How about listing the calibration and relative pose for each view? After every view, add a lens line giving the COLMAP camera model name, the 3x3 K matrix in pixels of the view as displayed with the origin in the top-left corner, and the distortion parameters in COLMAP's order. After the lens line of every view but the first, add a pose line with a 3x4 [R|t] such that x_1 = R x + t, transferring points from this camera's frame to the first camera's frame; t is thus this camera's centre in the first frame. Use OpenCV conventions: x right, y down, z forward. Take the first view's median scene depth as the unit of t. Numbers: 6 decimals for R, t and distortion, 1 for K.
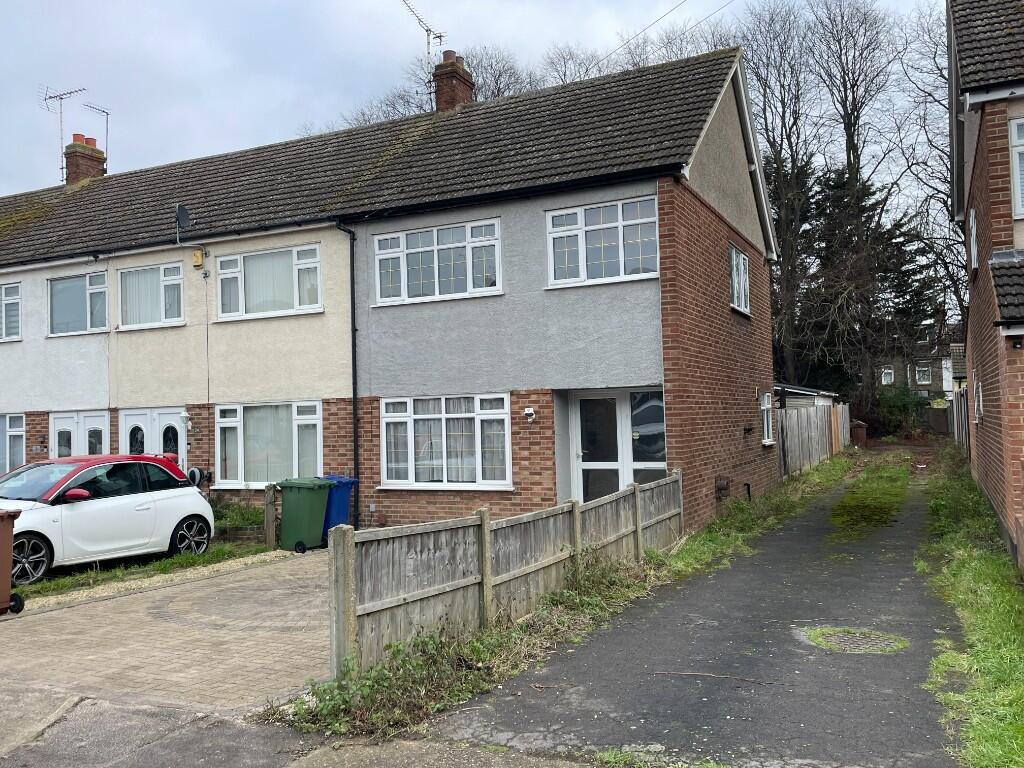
lens RADIAL K [[869.1, 0, 512.0], [0, 869.1, 384.0], [0, 0, 1]] dist [-0.000471, 0.000654]
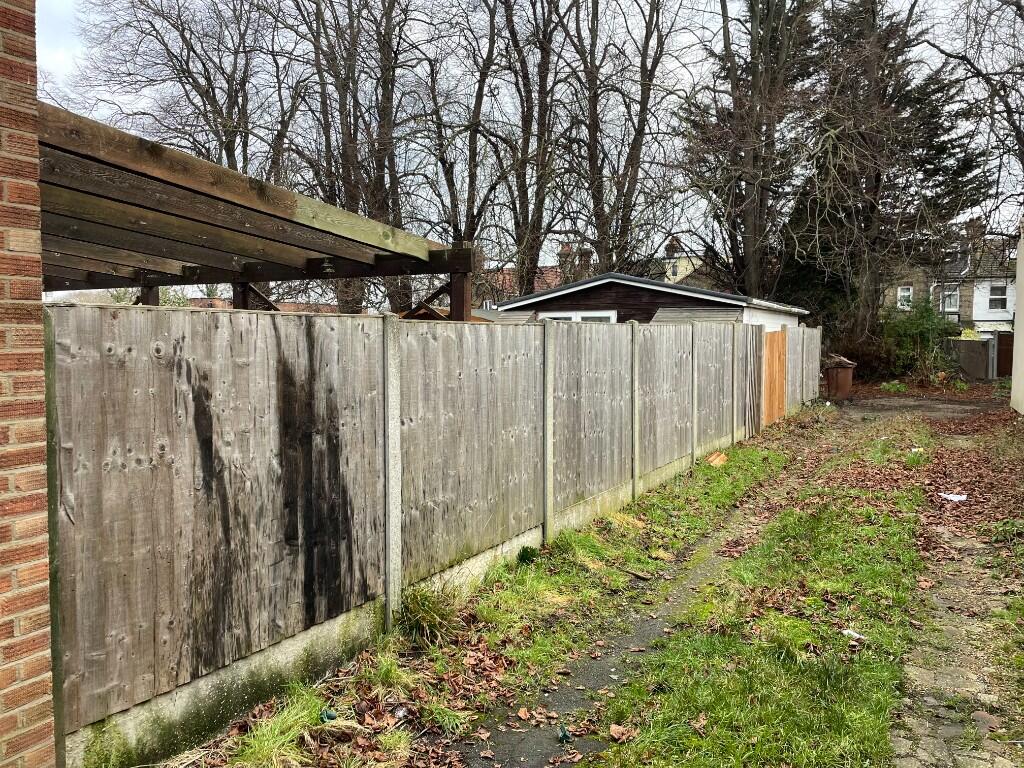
lens RADIAL K [[778.4, 0, 512.0], [0, 778.4, 384.0], [0, 0, 1]] dist [0.007578, 0.003419]
pose [[0.997587, 0.038657, -0.057674, 0.184510], [-0.032620, 0.994232, 0.102171, 0.012200], [0.061291, -0.100043, 0.993094, 0.406626]]
